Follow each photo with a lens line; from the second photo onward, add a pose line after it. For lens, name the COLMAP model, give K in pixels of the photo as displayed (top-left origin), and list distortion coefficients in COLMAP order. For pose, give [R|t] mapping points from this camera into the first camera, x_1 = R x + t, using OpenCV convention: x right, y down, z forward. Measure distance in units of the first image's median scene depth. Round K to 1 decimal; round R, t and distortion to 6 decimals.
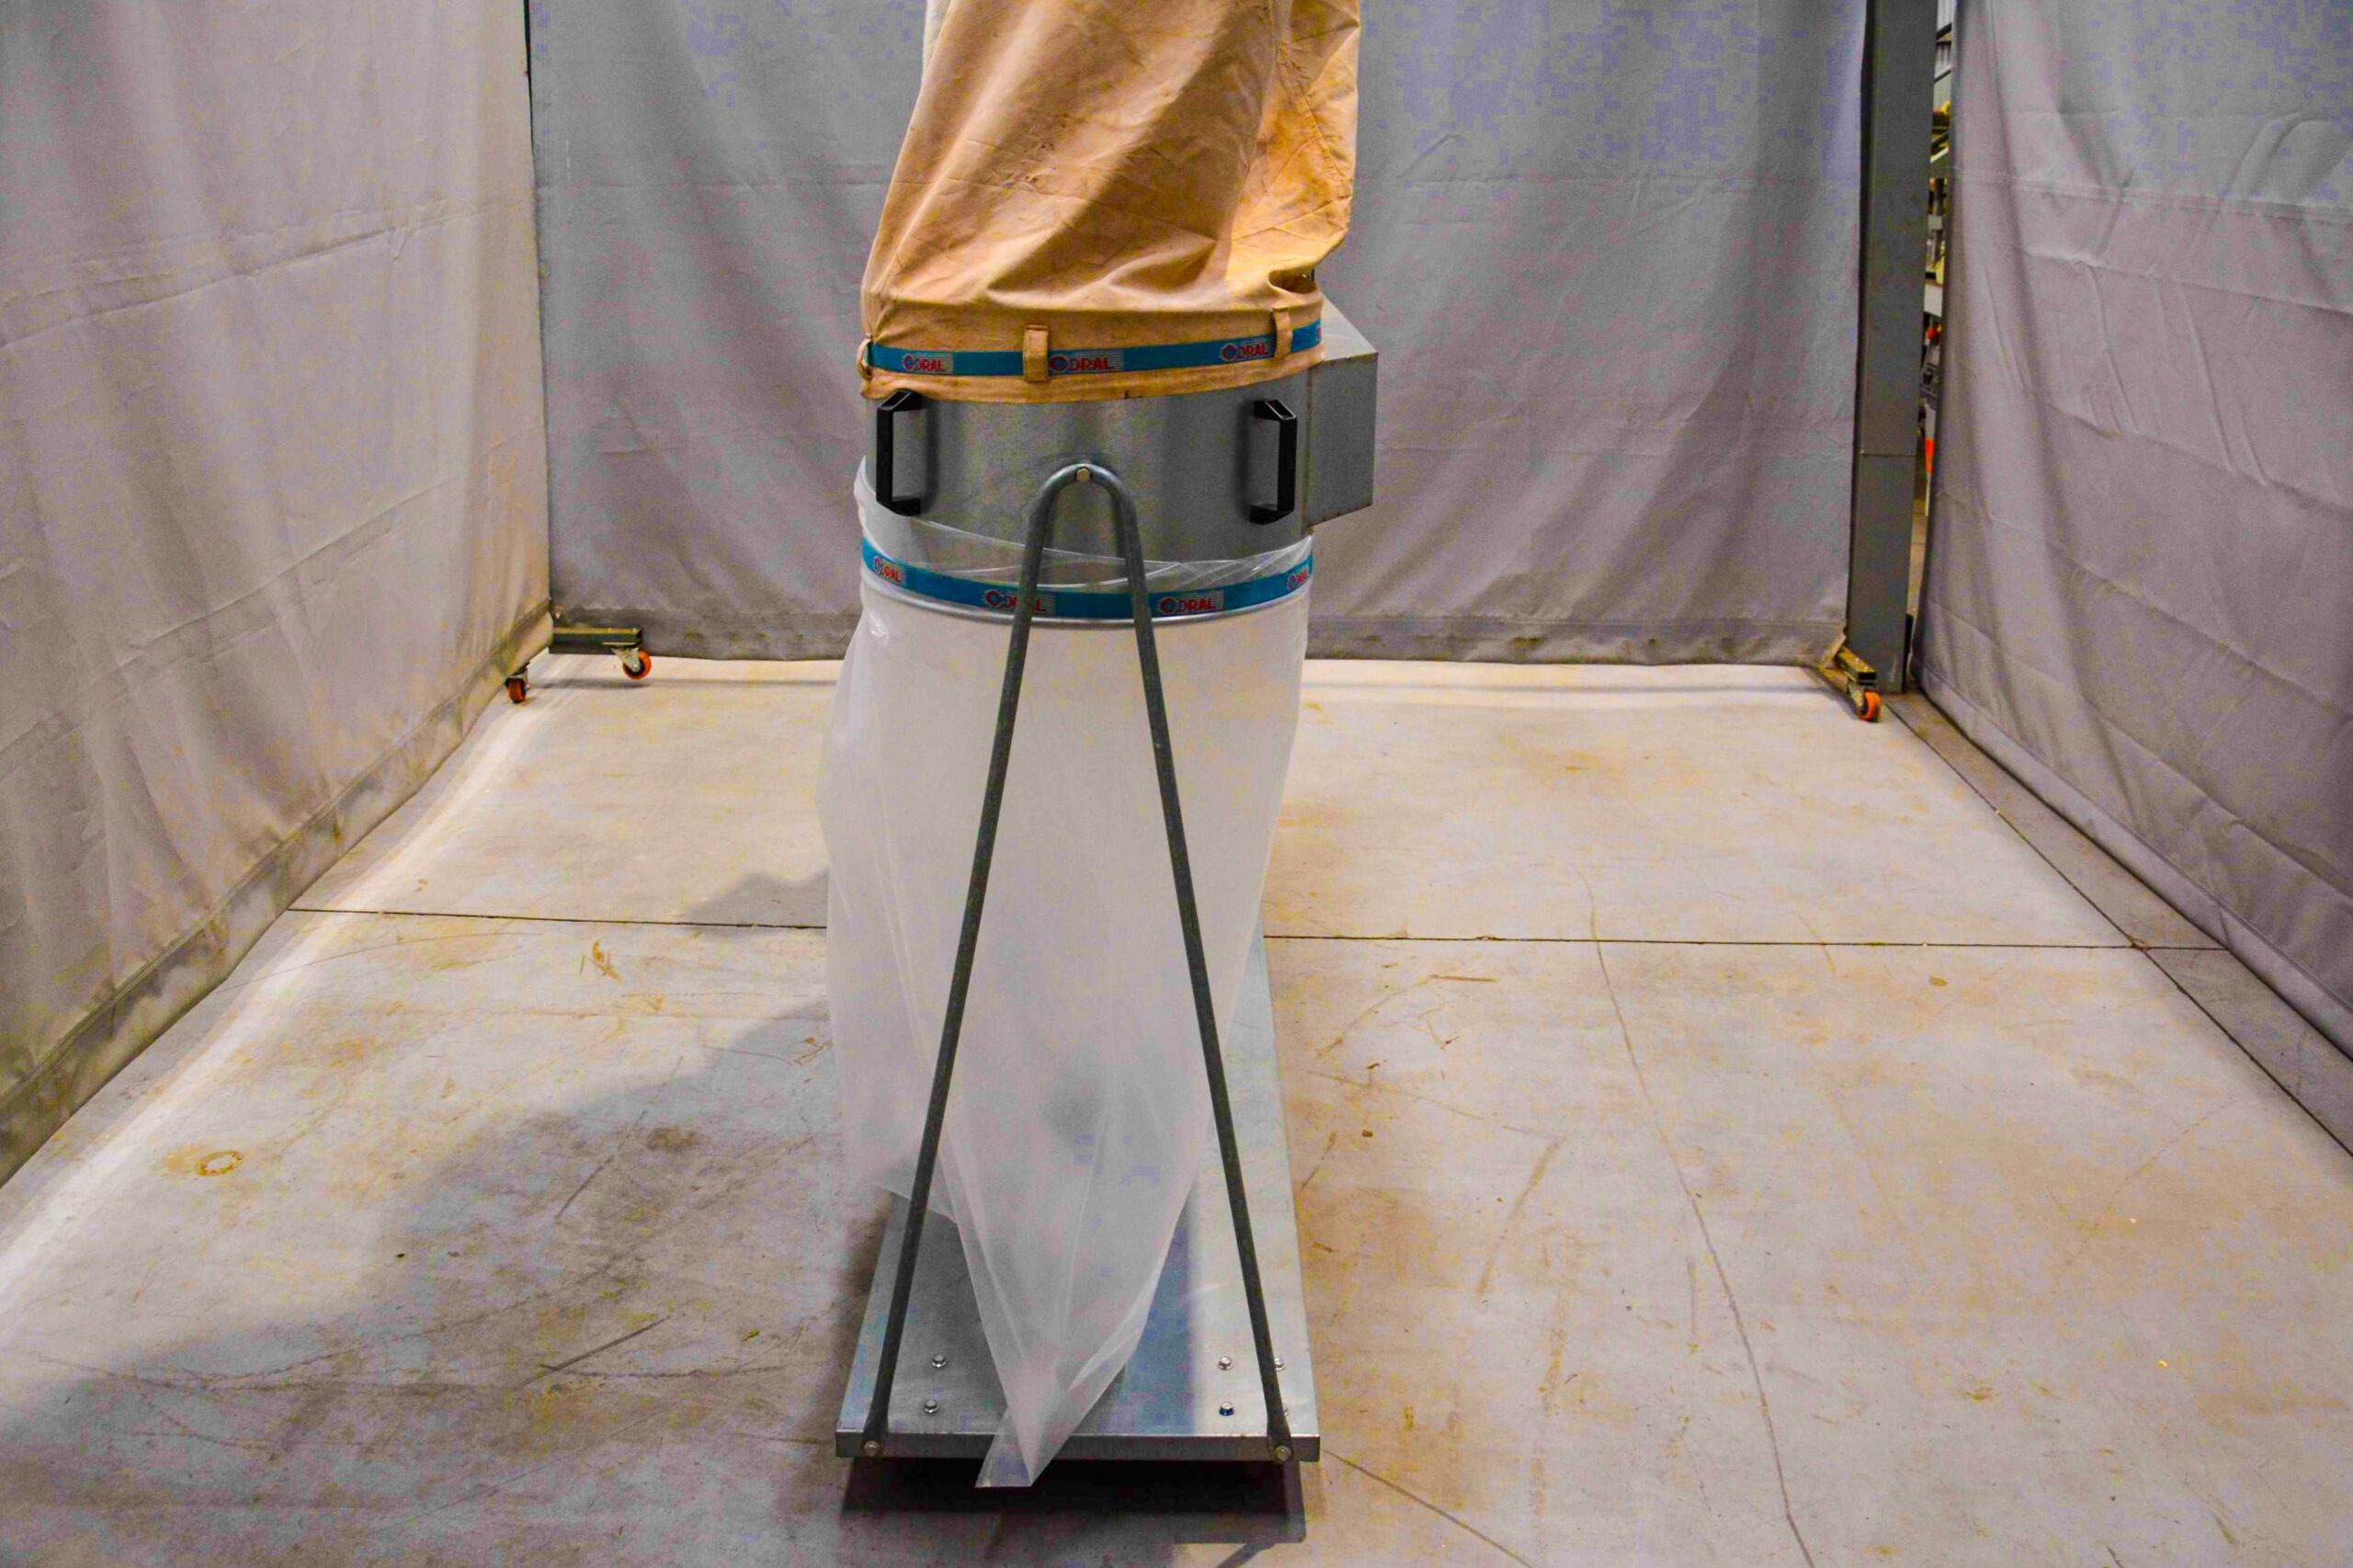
lens RADIAL K [[1941.6, 0, 1167.7], [0, 1941.6, 402.1], [0, 0, 1]] dist [-0.119084, 0.009078]
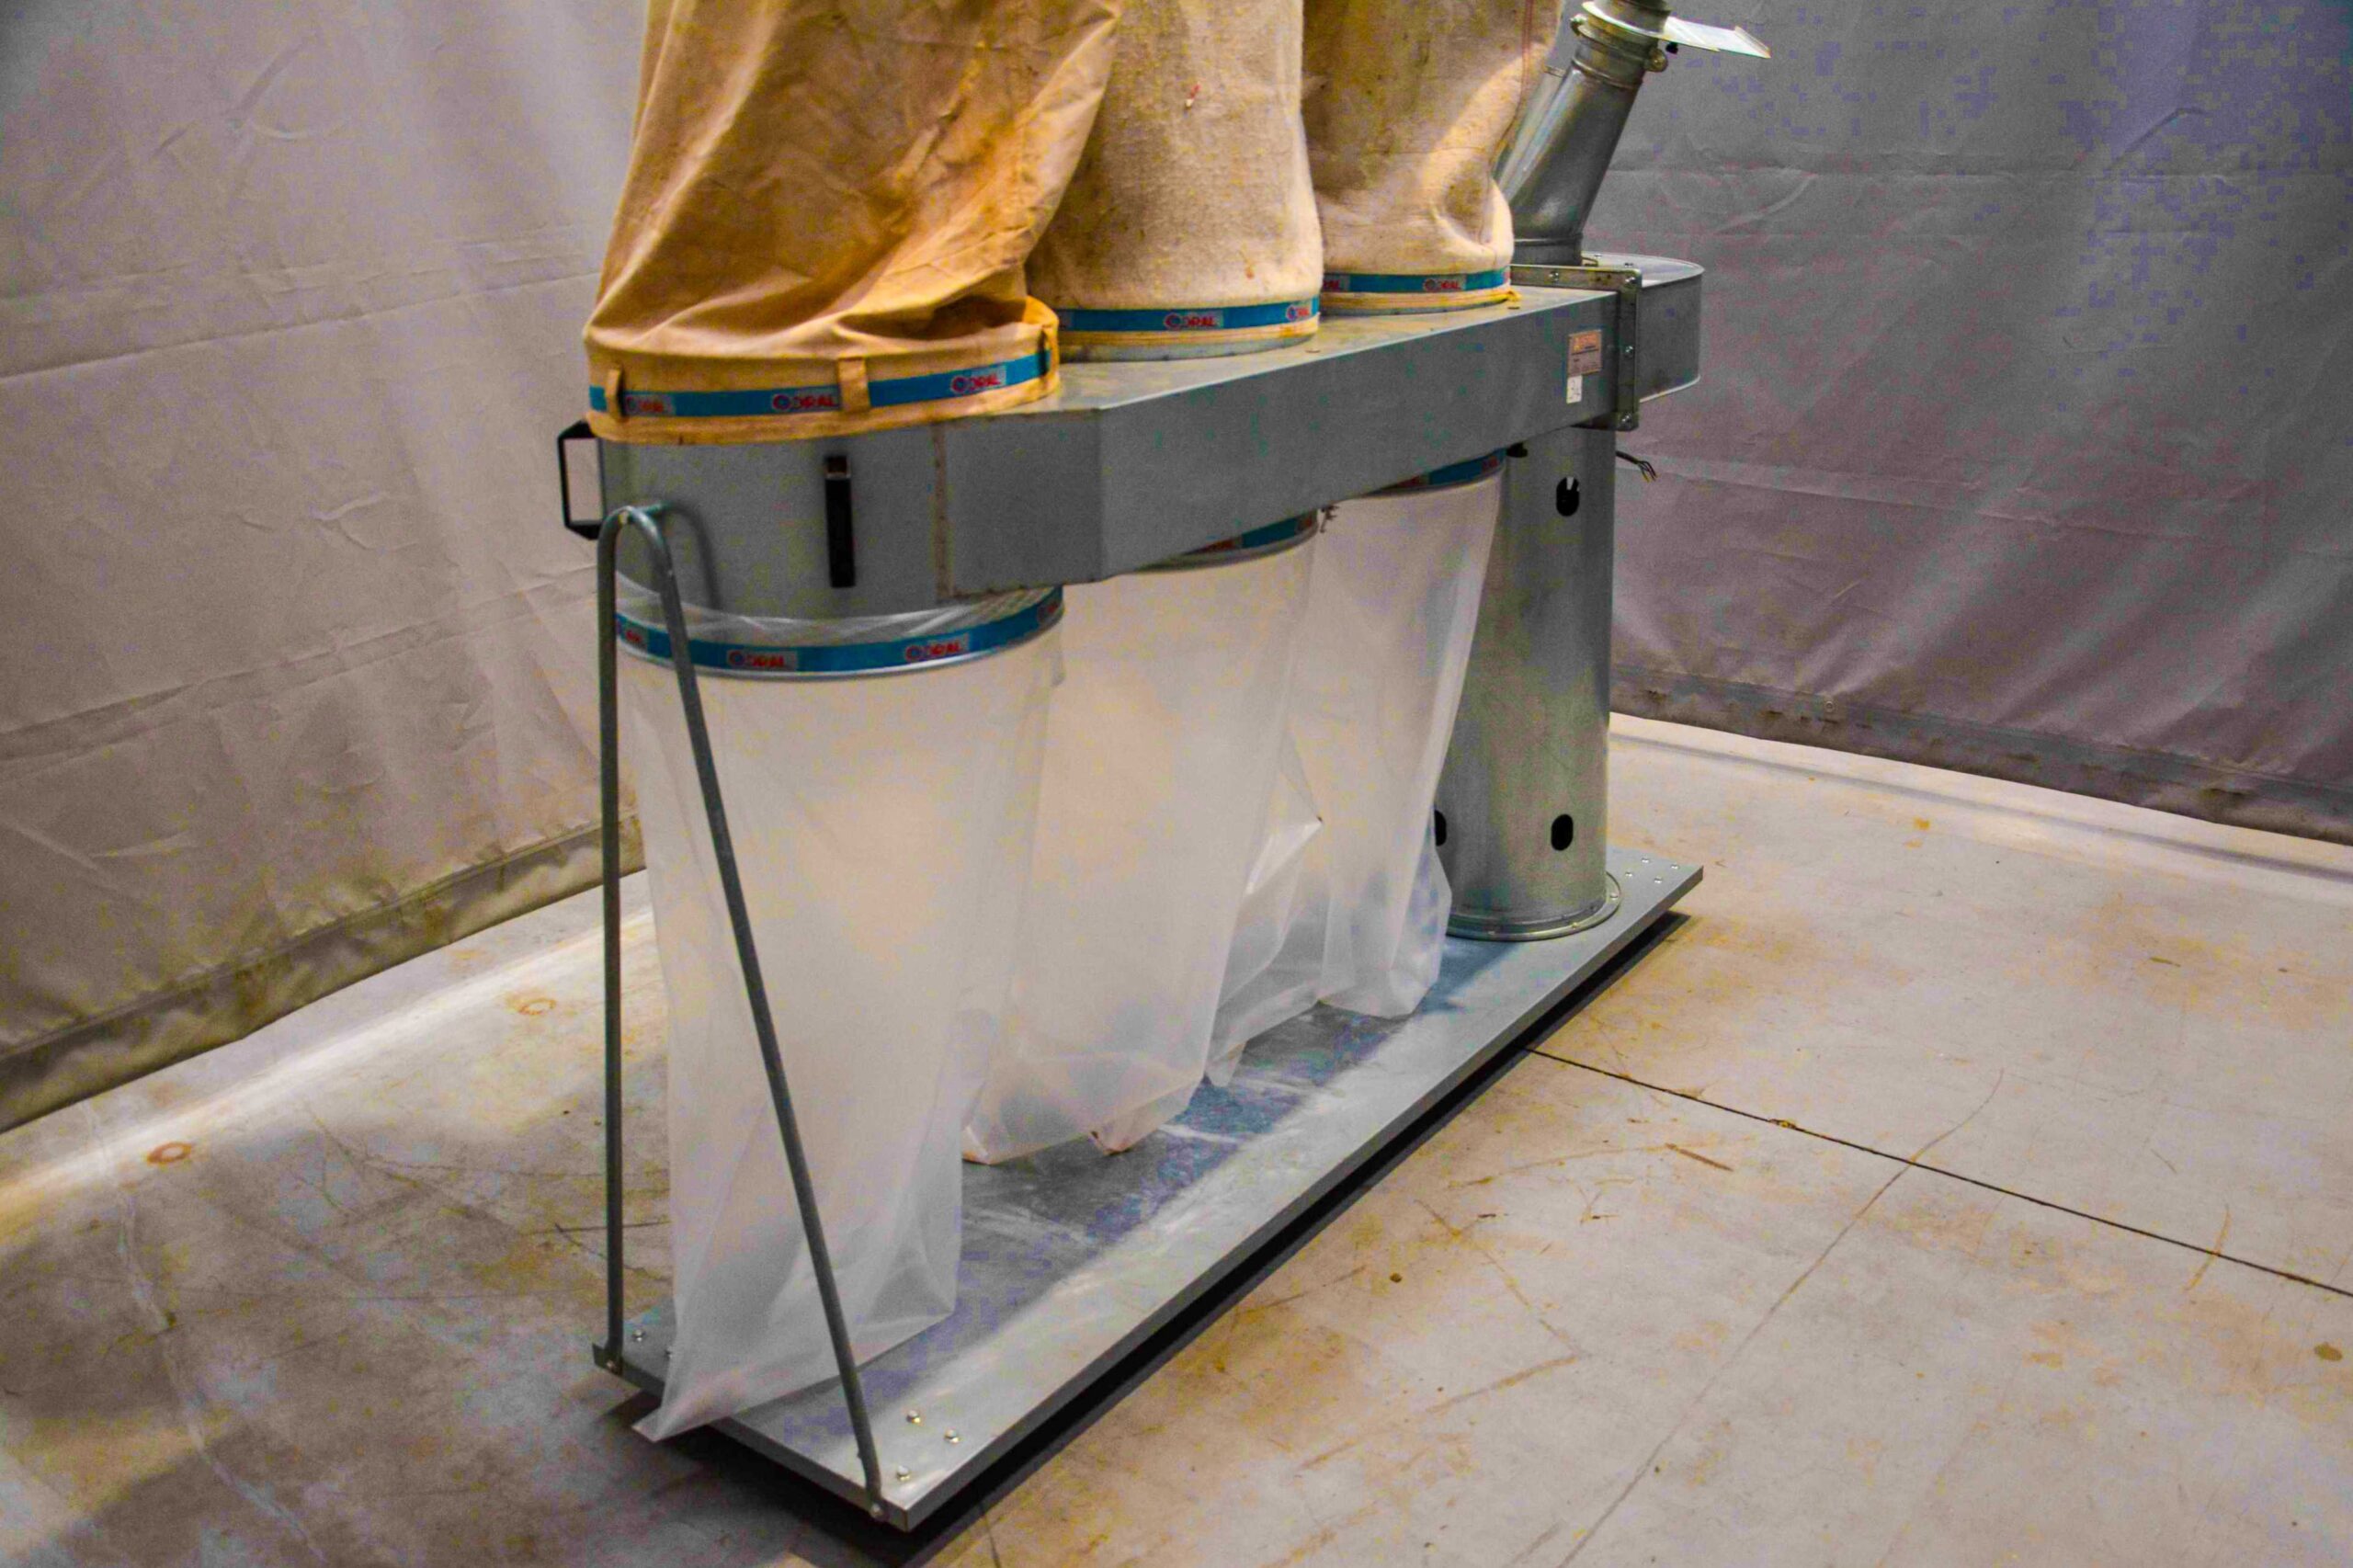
lens RADIAL K [[2117.6, 0, 1210.6], [0, 2117.6, 741.2], [0, 0, 1]] dist [-0.097283, 0.014427]
pose [[0.808612, 0.159260, -0.566377, 0.802761], [-0.055529, 0.979027, 0.196015, -0.076077], [0.585716, -0.127050, 0.800497, 0.280316]]
